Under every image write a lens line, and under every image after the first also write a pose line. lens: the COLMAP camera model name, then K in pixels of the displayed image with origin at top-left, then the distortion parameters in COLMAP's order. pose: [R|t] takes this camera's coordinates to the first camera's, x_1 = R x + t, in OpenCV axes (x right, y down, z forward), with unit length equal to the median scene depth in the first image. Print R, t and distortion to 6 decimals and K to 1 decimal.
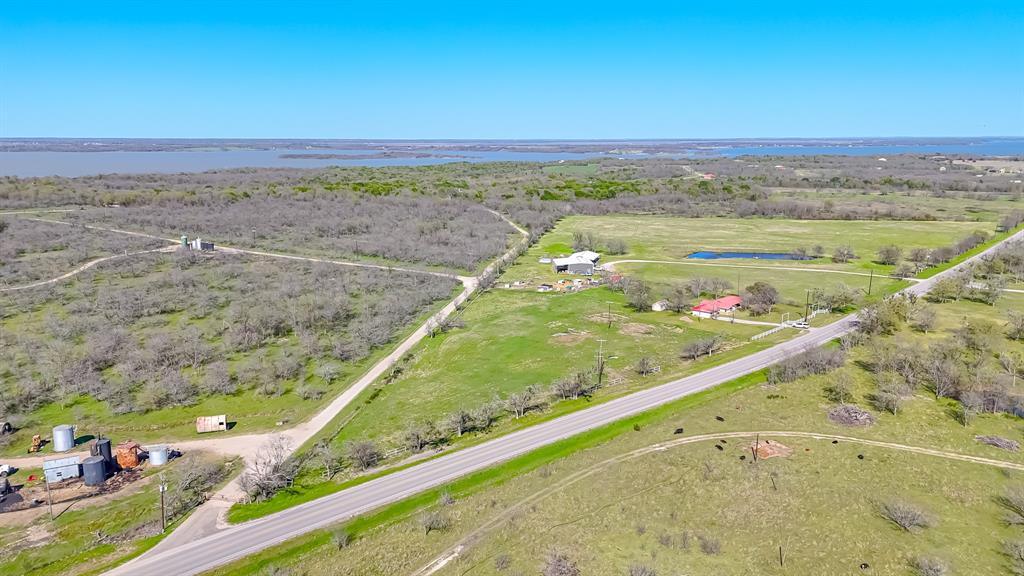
lens RADIAL K [[747.1, 0, 510.0], [0, 747.1, 304.1], [0, 0, 1]] dist [0.073776, -0.063631]
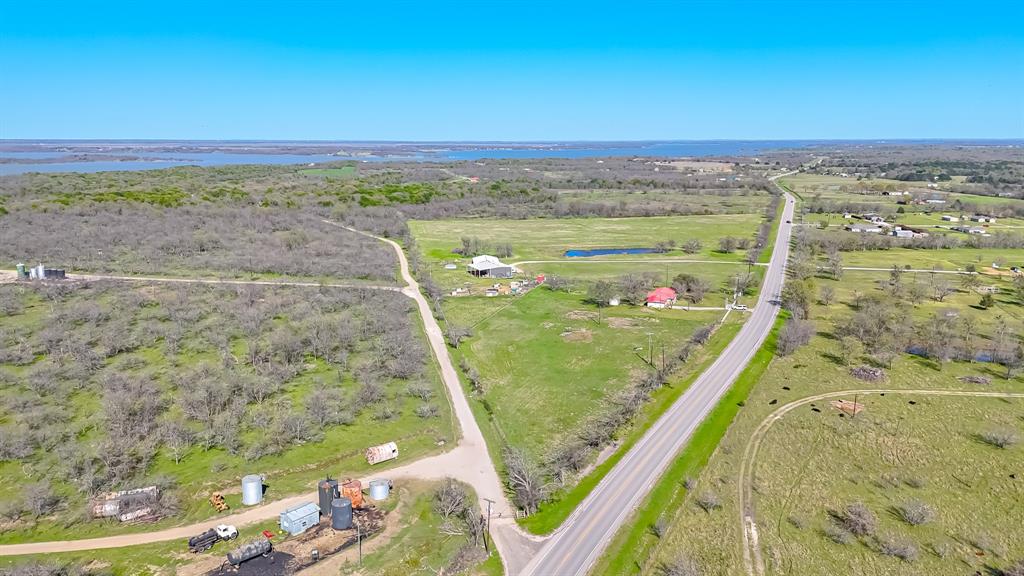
lens RADIAL K [[747.1, 0, 511.7], [0, 747.1, 291.4], [0, 0, 1]] dist [0.073776, -0.063631]
pose [[0.931398, -0.071879, 0.356834, -0.377992], [0.078414, 0.996913, -0.003862, -0.021328], [-0.355455, 0.031578, 0.934160, 0.020405]]
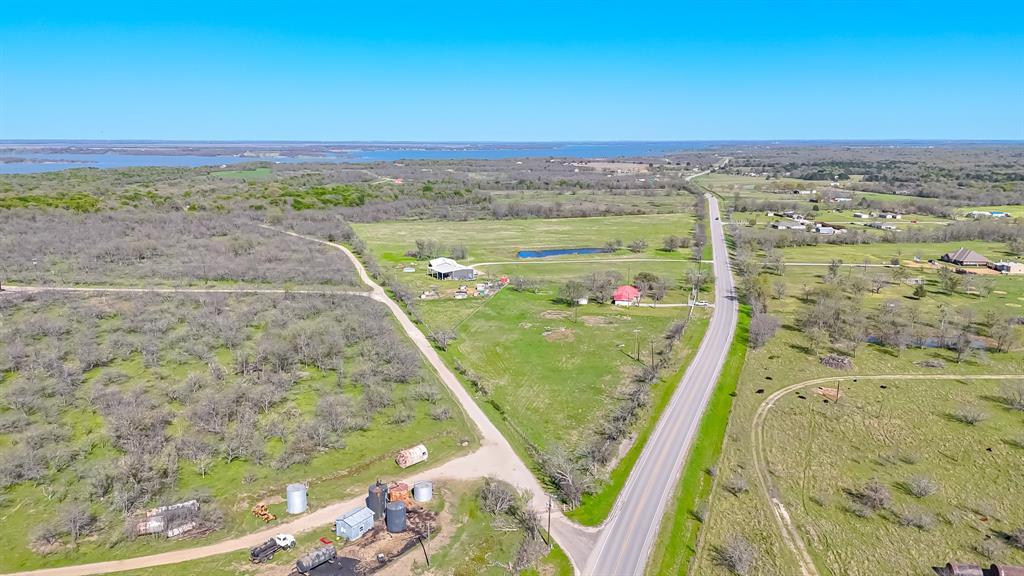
lens RADIAL K [[747.1, 0, 511.5], [0, 747.1, 291.6], [0, 0, 1]] dist [0.073776, -0.063631]
pose [[0.882922, -0.093241, 0.460168, -0.471939], [0.101880, 0.994778, 0.006090, -0.031755], [-0.458333, 0.041505, 0.887811, 0.041458]]
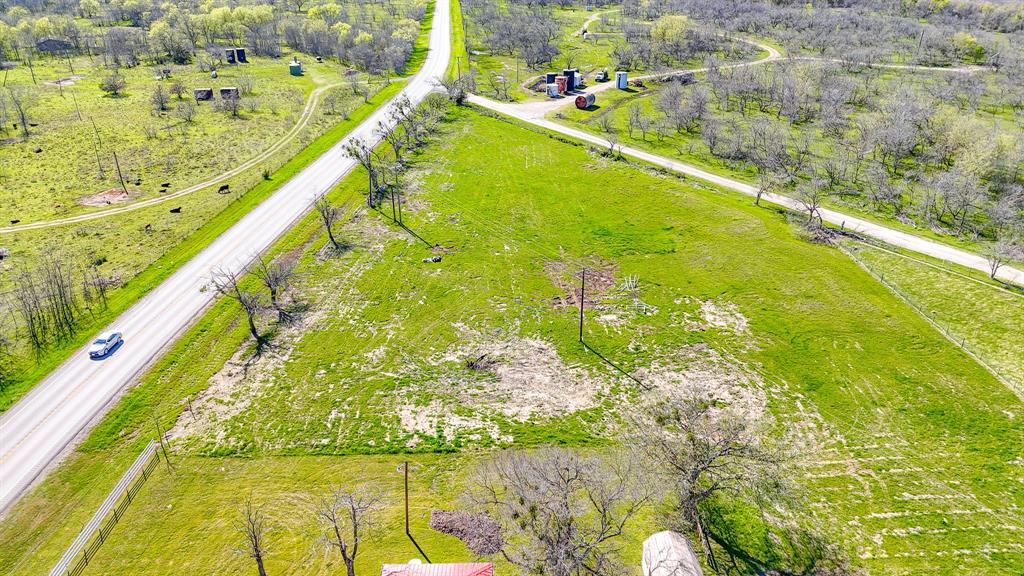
lens RADIAL K [[747.1, 0, 514.3], [0, 747.1, 286.0], [0, 0, 1]] dist [0.073776, -0.063631]
pose [[-0.721625, 0.297699, -0.625006, 0.367424], [-0.147952, 0.815638, 0.559325, -0.178772], [0.676289, 0.496094, -0.544540, 1.163185]]
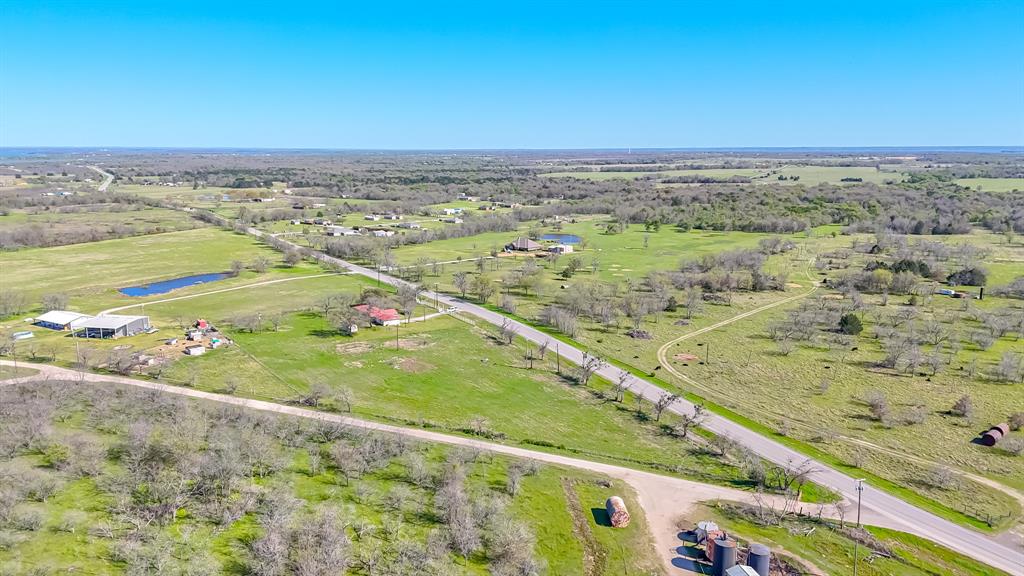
lens RADIAL K [[747.1, 0, 510.4], [0, 747.1, 295.6], [0, 0, 1]] dist [0.073776, -0.063631]
pose [[0.258849, -0.188461, 0.947354, -0.790342], [0.211085, 0.968112, 0.134915, -0.146619], [-0.942571, 0.165050, 0.290376, 0.548351]]
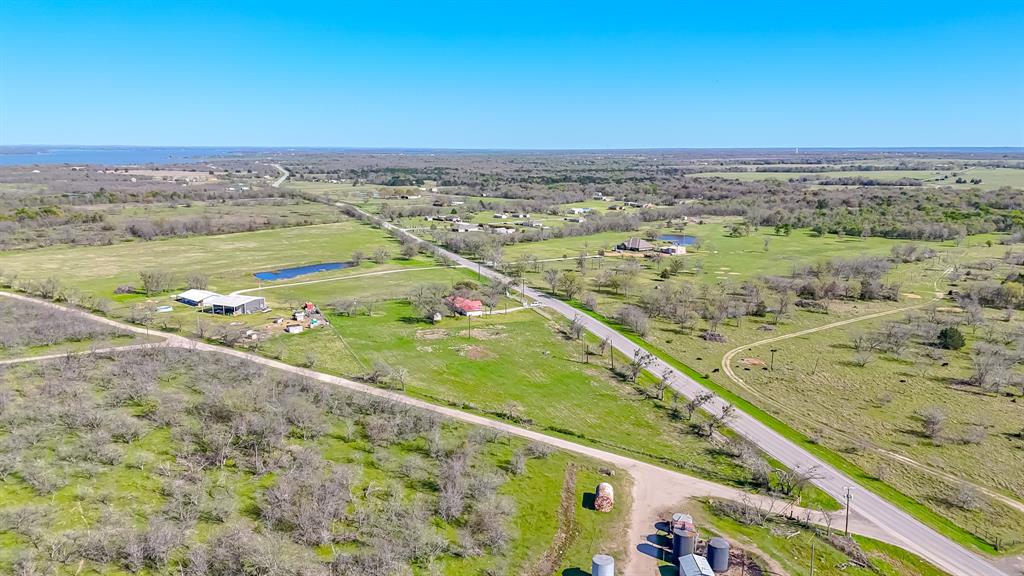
lens RADIAL K [[747.1, 0, 511.8], [0, 747.1, 298.7], [0, 0, 1]] dist [0.073776, -0.063631]
pose [[0.450149, -0.176919, 0.875252, -0.786514], [0.192328, 0.976380, 0.098445, -0.120397], [-0.871995, 0.124021, 0.473543, 0.426895]]
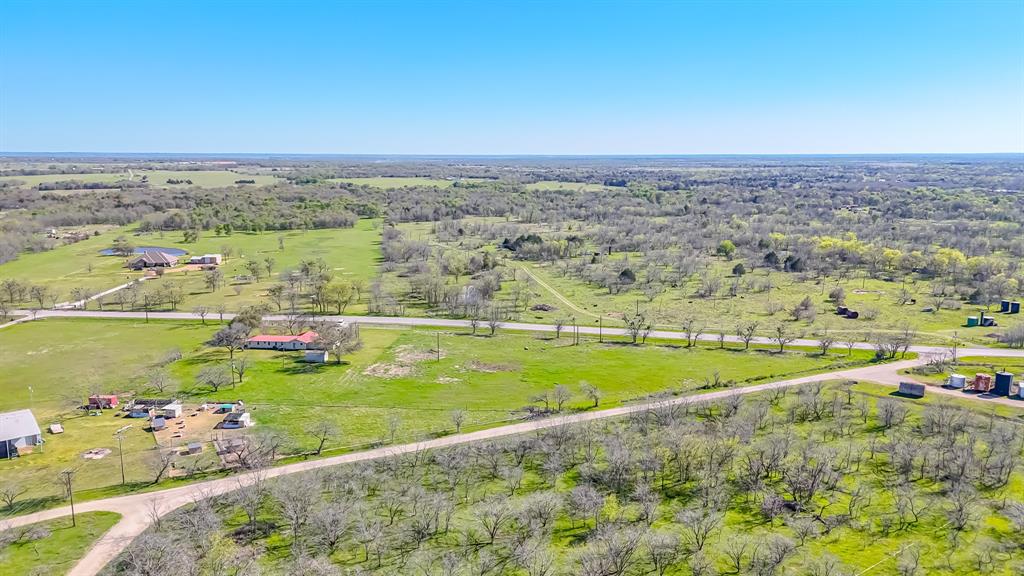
lens RADIAL K [[747.1, 0, 506.3], [0, 747.1, 288.0], [0, 0, 1]] dist [0.073776, -0.063631]
pose [[-0.583652, -0.144926, 0.798966, -0.643127], [0.177715, 0.937291, 0.299839, -0.317695], [-0.792318, 0.316990, -0.521296, 1.400412]]
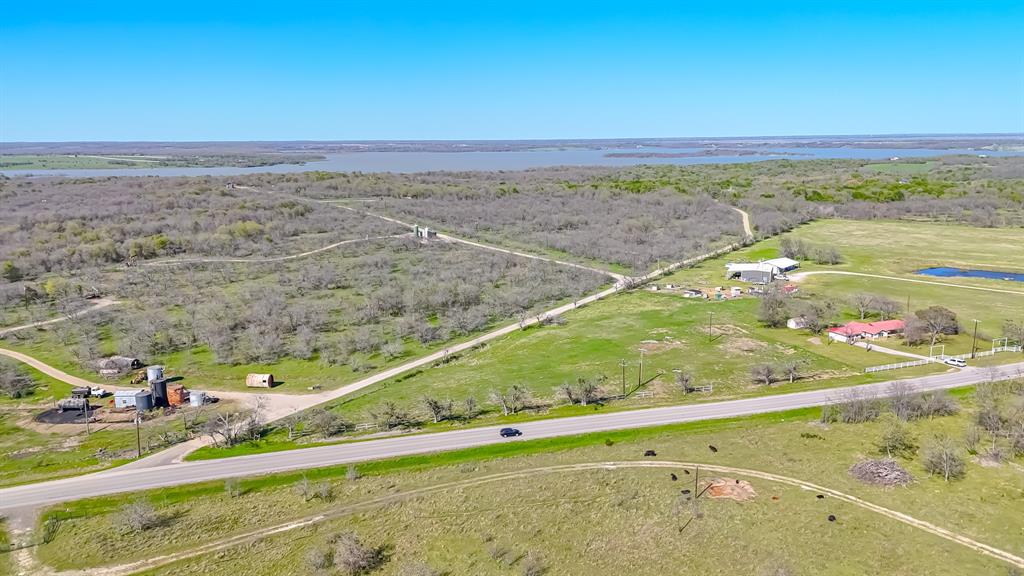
lens RADIAL K [[747.1, 0, 510.6], [0, 747.1, 279.6], [0, 0, 1]] dist [0.073776, -0.063631]
pose [[0.907801, 0.071393, -0.413281, 0.288222], [-0.083350, 0.996460, -0.010950, -0.011878], [0.411036, 0.044387, 0.910538, 0.055938]]
